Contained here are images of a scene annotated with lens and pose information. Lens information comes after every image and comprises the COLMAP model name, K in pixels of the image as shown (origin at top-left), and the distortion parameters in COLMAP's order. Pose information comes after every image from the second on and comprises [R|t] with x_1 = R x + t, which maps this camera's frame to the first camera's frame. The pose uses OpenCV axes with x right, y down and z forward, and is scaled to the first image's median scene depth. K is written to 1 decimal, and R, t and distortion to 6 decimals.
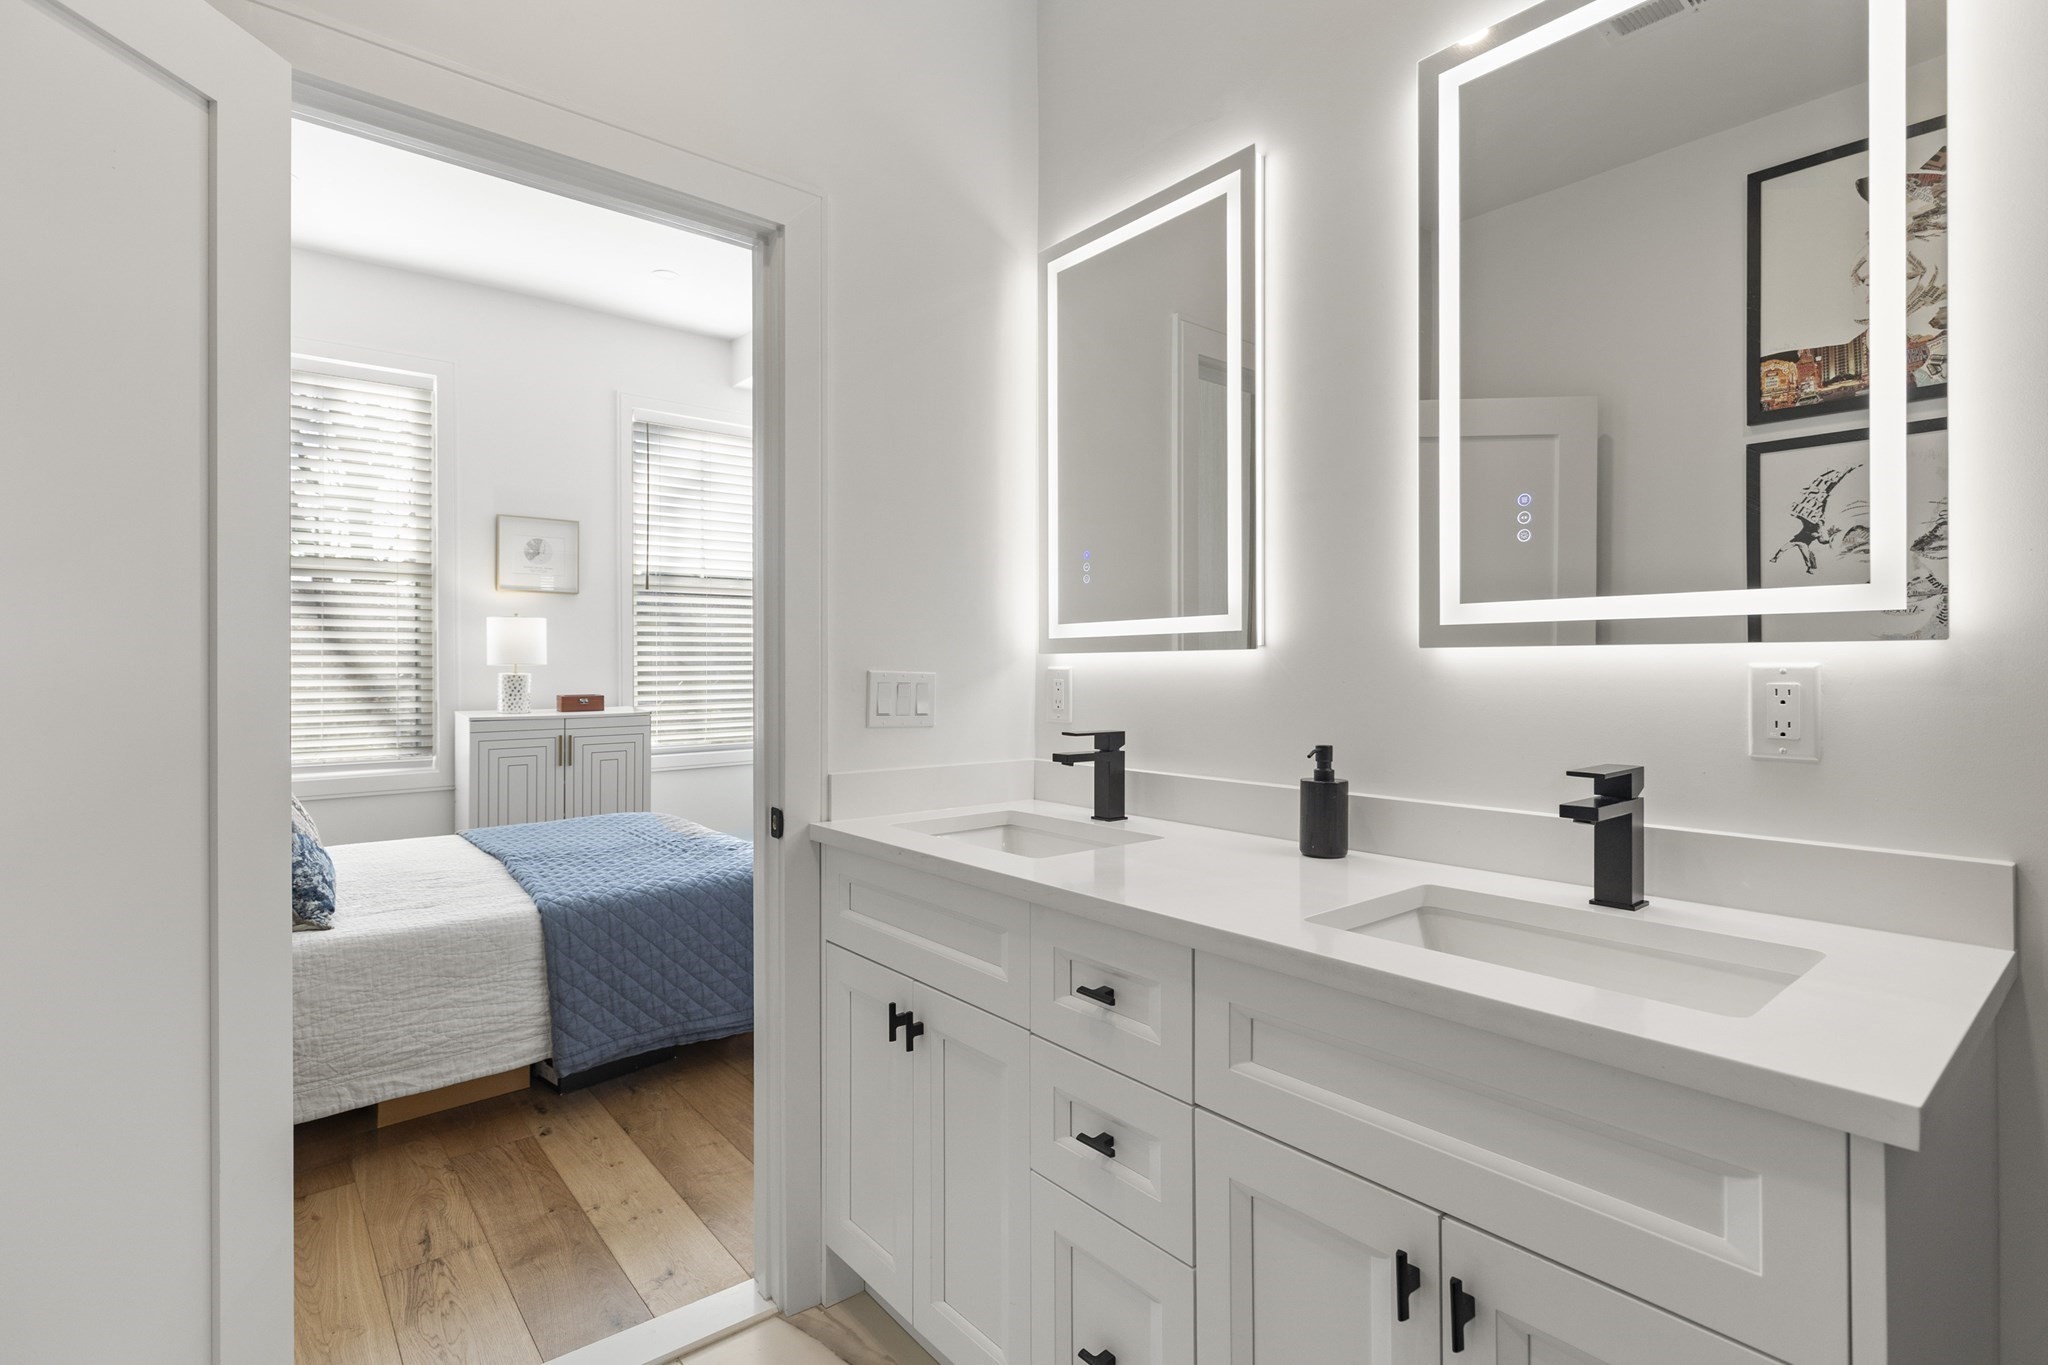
lens RADIAL K [[963.6, 0, 999.4], [0, 963.6, 641.2], [0, 0, 1]] dist [-0.002161, -0.000201]
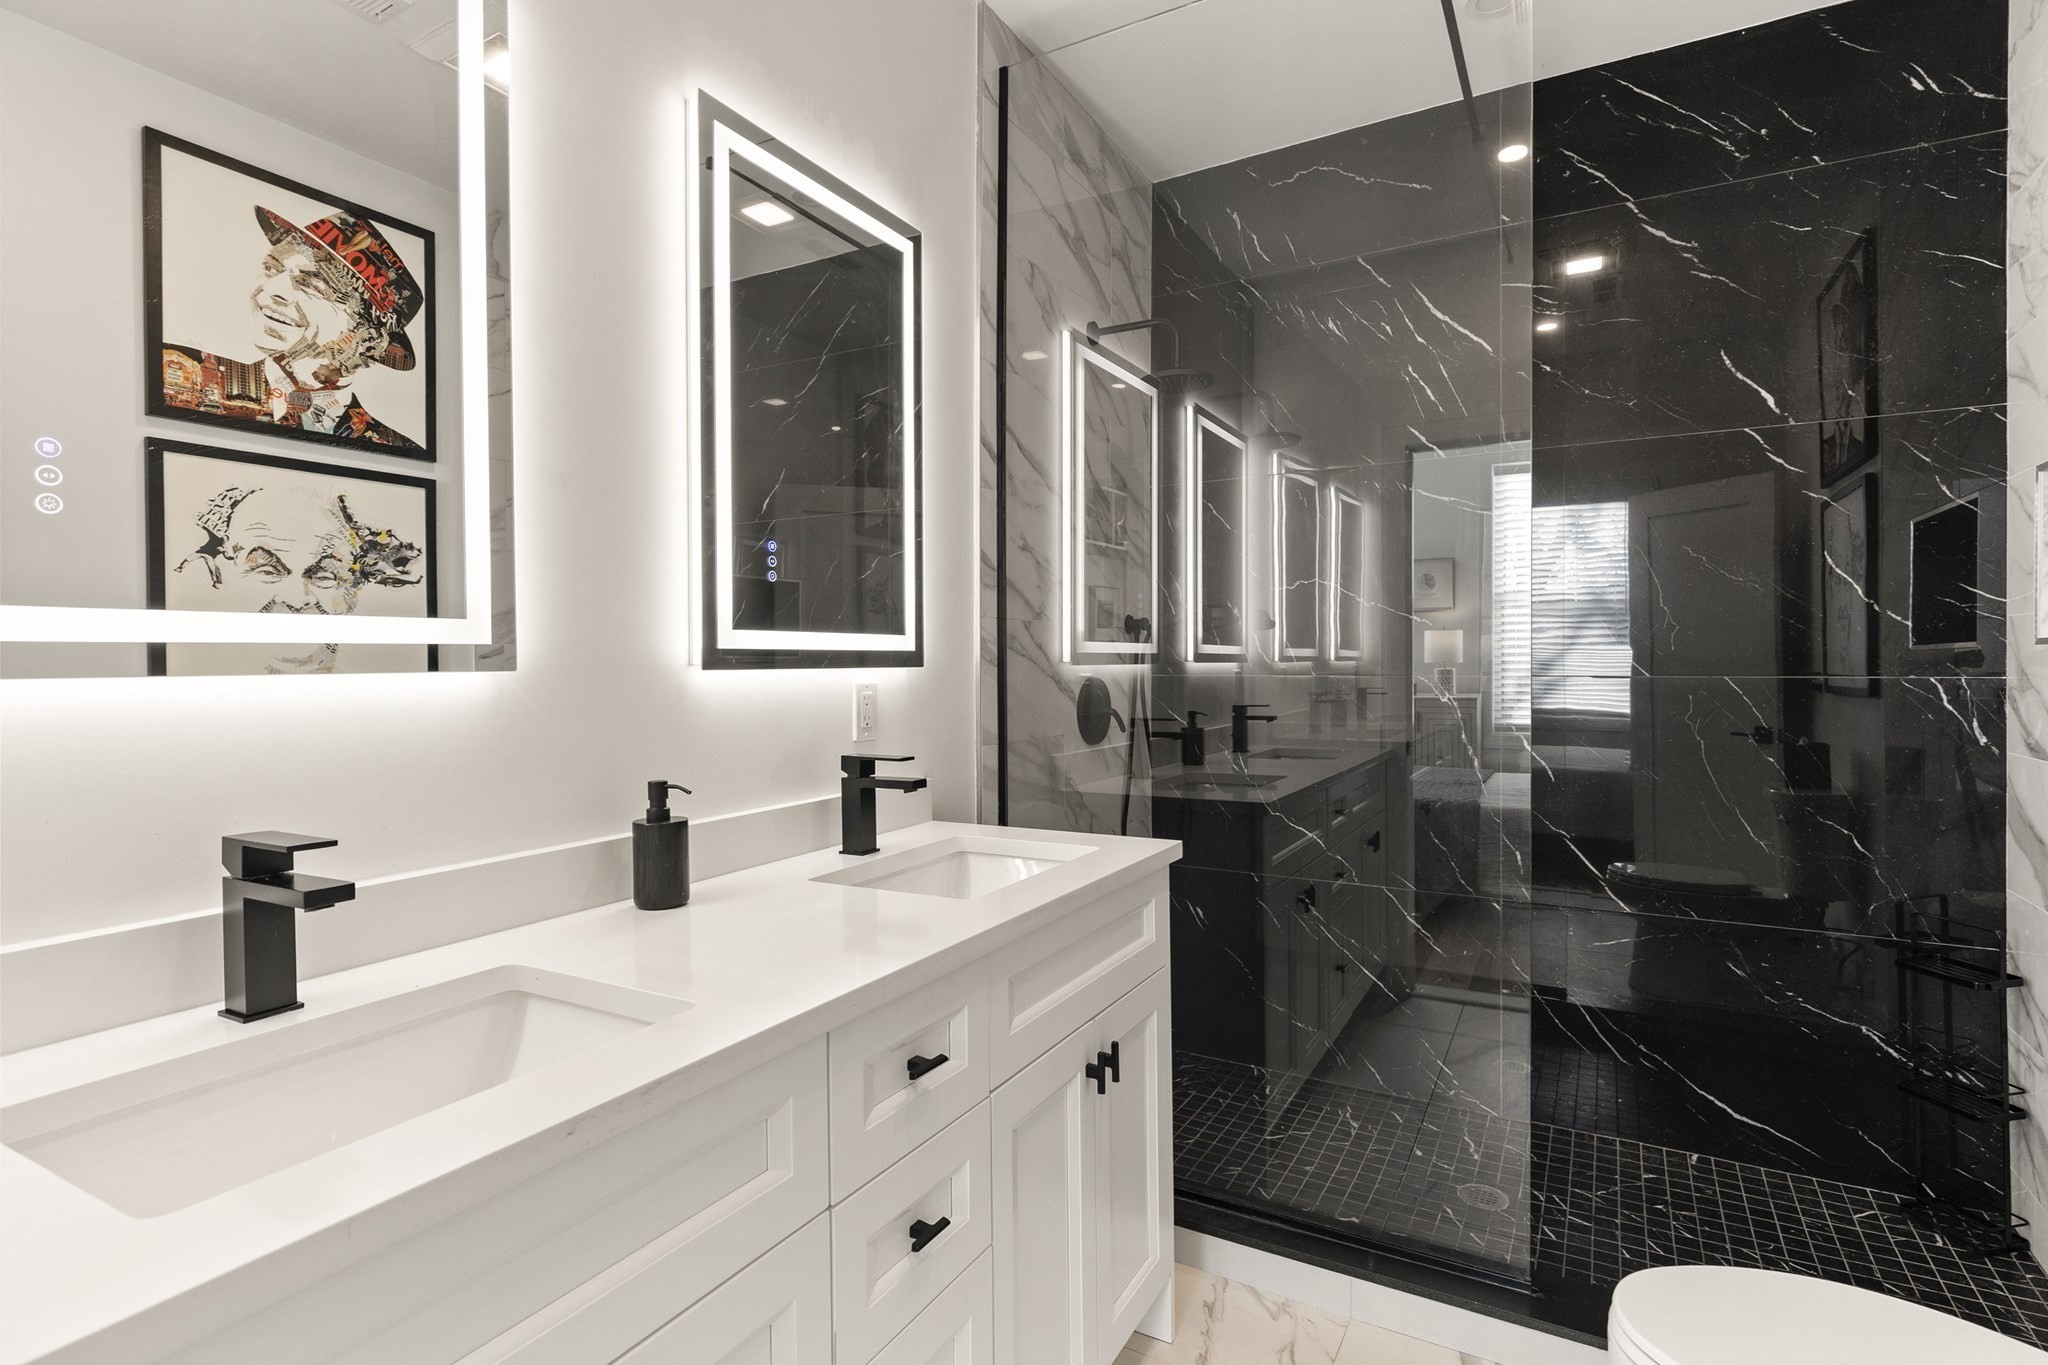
lens RADIAL K [[976.7, 0, 1015.1], [0, 976.7, 678.5], [0, 0, 1]] dist [0.017465, 0.000044]
pose [[-0.283931, -0.008964, 0.958803, -0.344393], [-0.015201, 0.999873, 0.004846, 0.003156], [-0.958724, -0.013199, -0.284031, 0.514573]]
